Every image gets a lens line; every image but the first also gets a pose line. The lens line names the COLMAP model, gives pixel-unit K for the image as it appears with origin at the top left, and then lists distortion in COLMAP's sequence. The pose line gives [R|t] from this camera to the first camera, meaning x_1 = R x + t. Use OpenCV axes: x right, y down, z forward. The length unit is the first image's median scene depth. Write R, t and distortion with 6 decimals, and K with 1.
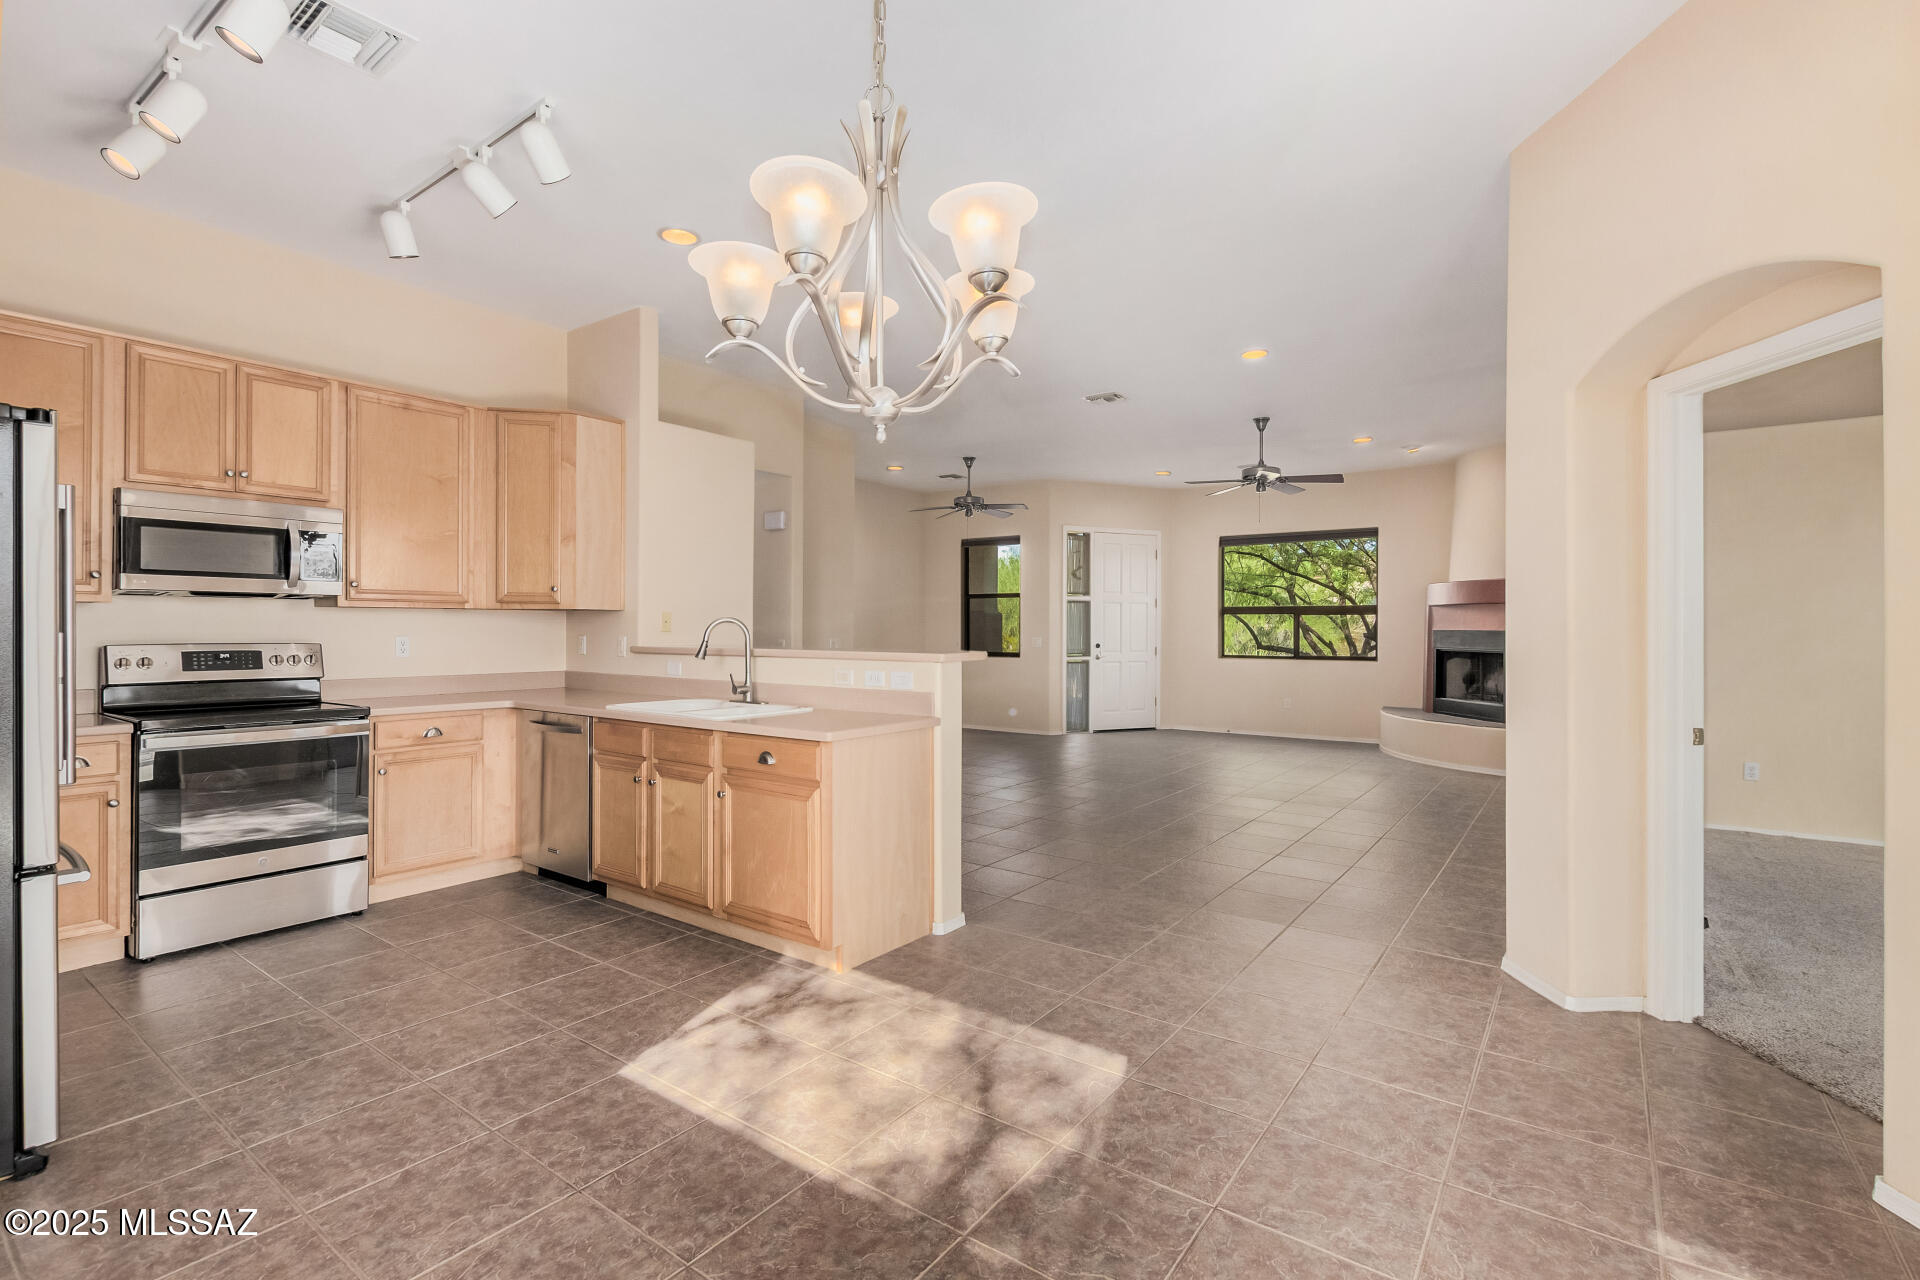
lens RADIAL K [[883.0, 0, 966.4], [0, 883.0, 627.1], [0, 0, 1]] dist [0.000036, -0.000300]
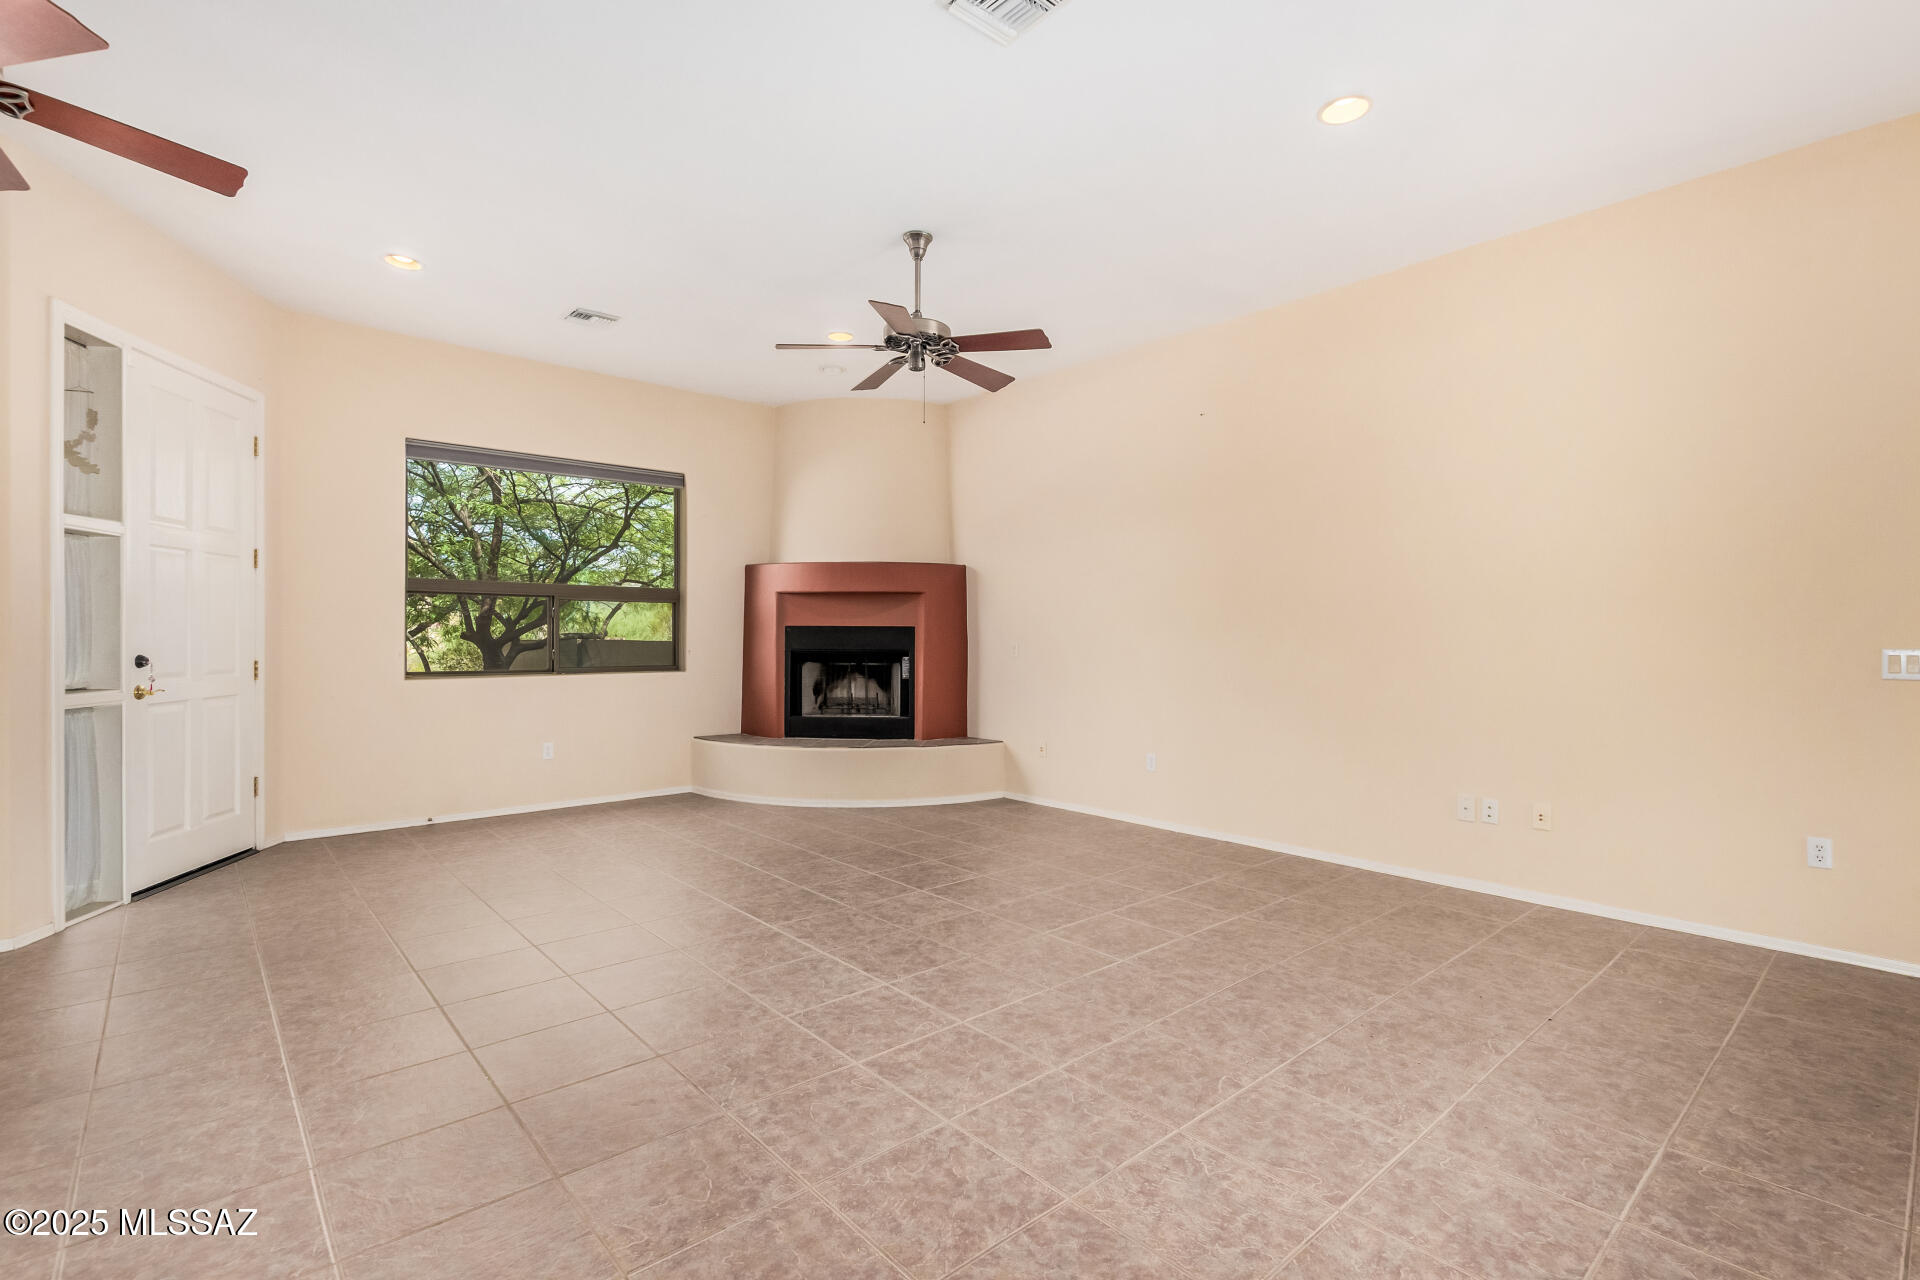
lens RADIAL K [[877.2, 0, 966.3], [0, 877.2, 638.0], [0, 0, 1]] dist [0.001145, 0.000160]
pose [[0.218286, -0.003803, 0.975878, -0.368696], [-0.004202, 0.999979, 0.004837, 0.023132], [-0.975876, -0.005156, 0.218265, 1.626241]]
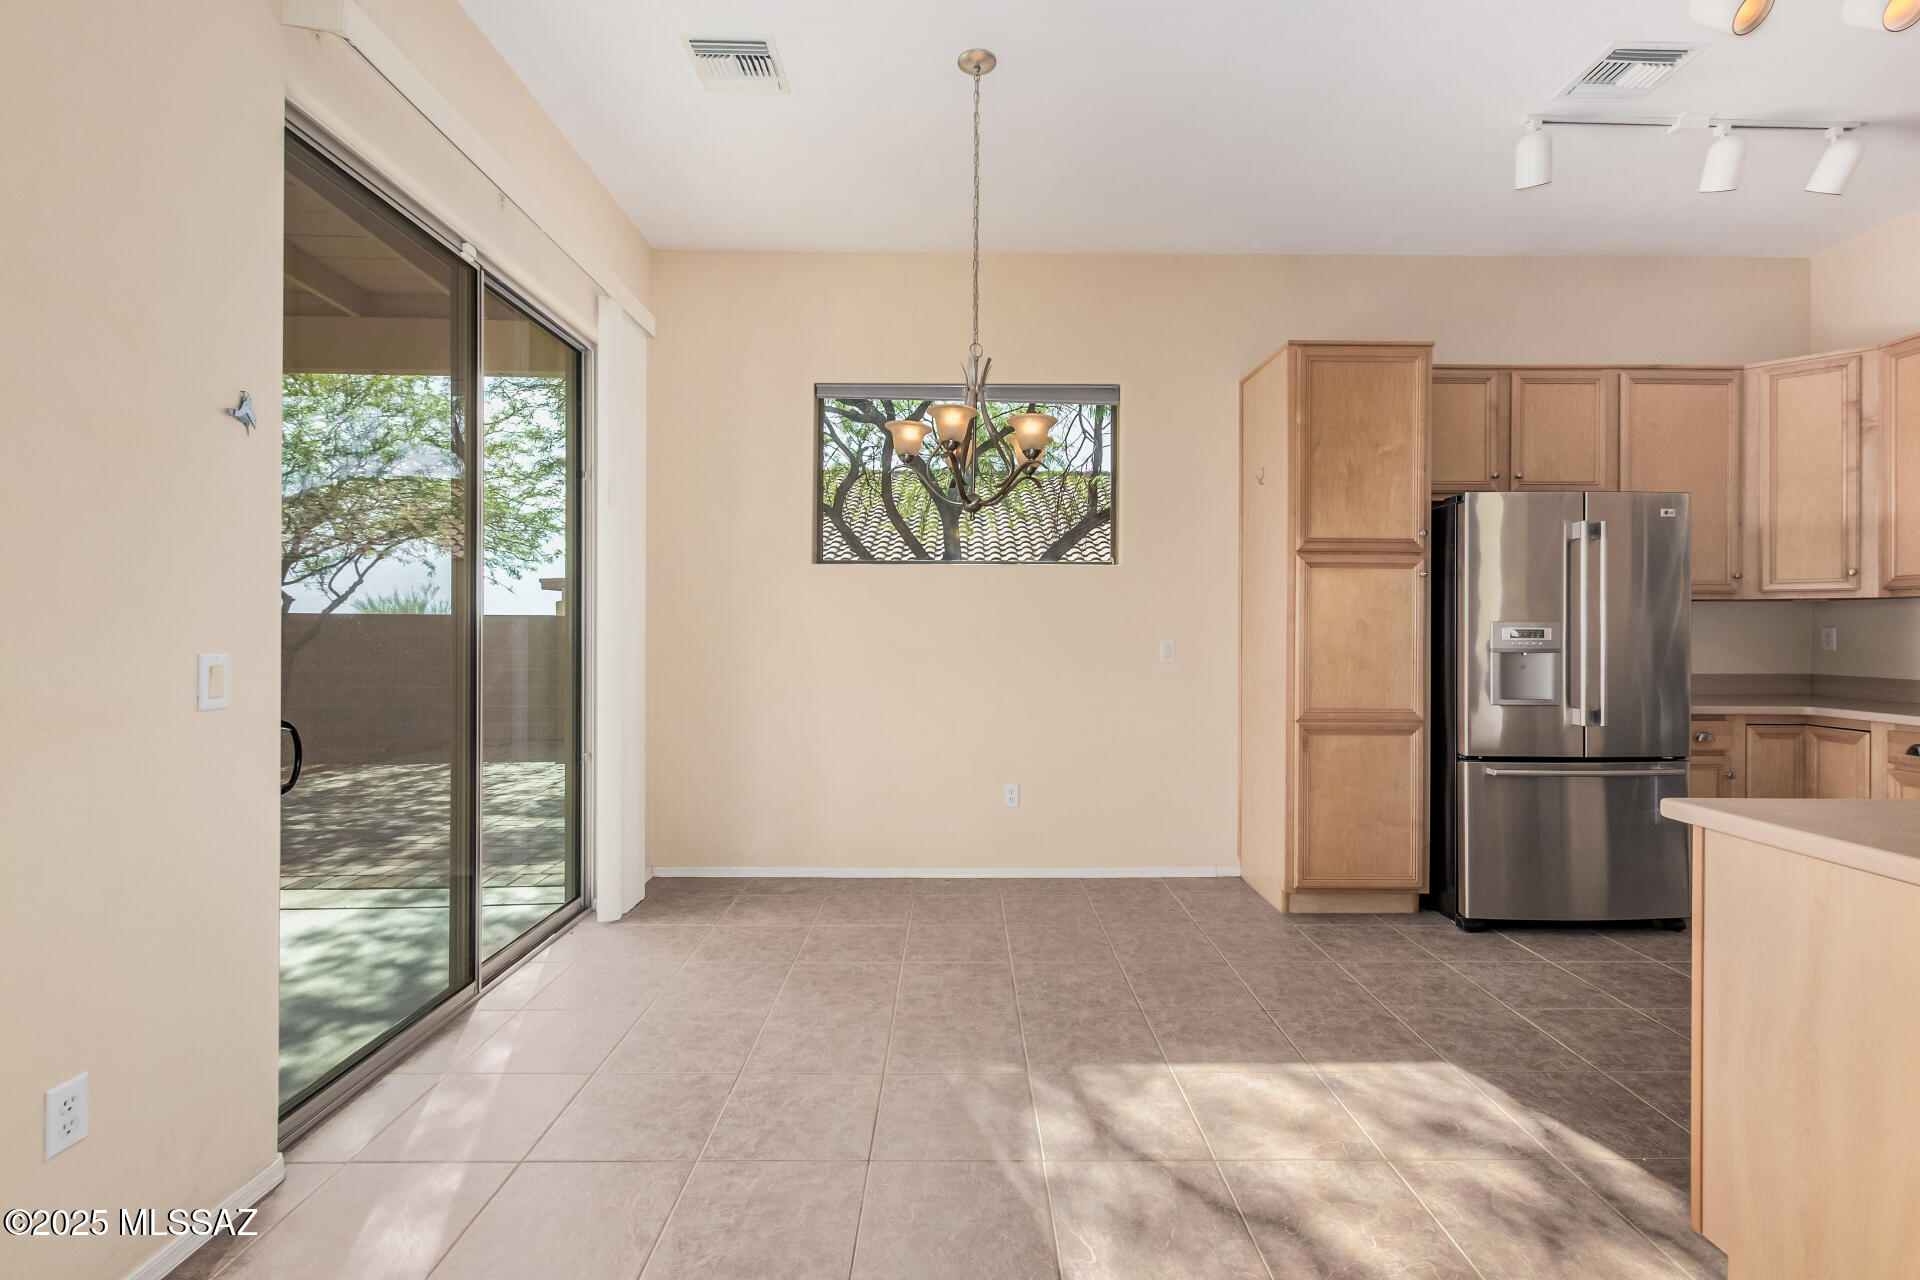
lens RADIAL K [[875.8, 0, 964.2], [0, 875.8, 628.0], [0, 0, 1]] dist [0.003080, -0.000384]
pose [[-0.806475, -0.007393, -0.591222, 0.406761], [-0.006612, 0.999972, -0.003486, 0.017156], [0.591231, 0.001098, -0.806501, 0.956912]]
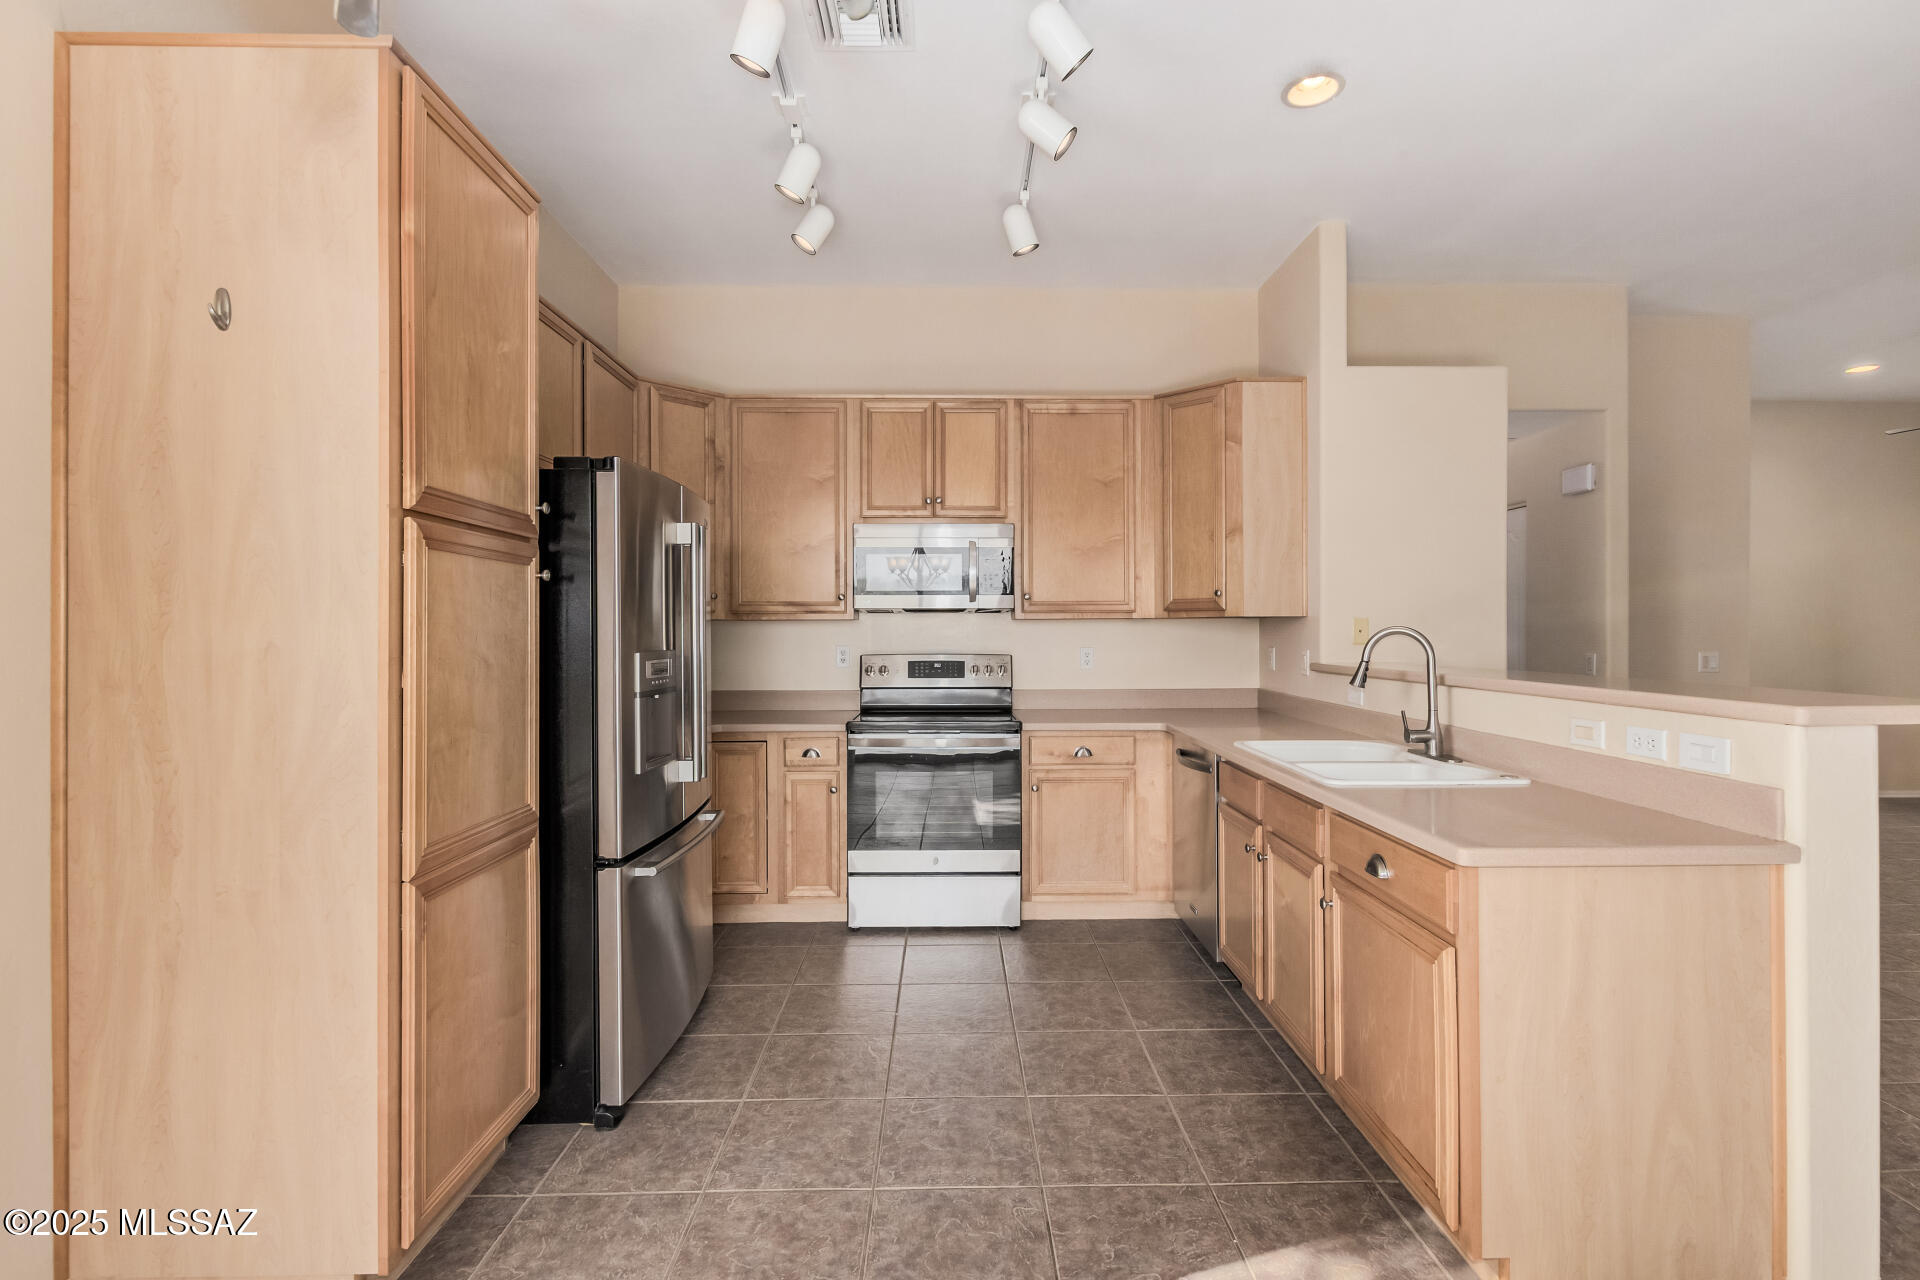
lens RADIAL K [[875.8, 0, 964.2], [0, 875.8, 628.0], [0, 0, 1]] dist [0.003080, -0.000384]
pose [[0.601914, -0.007453, -0.798526, 0.067737], [0.006733, 0.999968, -0.004258, -0.009667], [0.798532, -0.002814, 0.601945, 0.362147]]
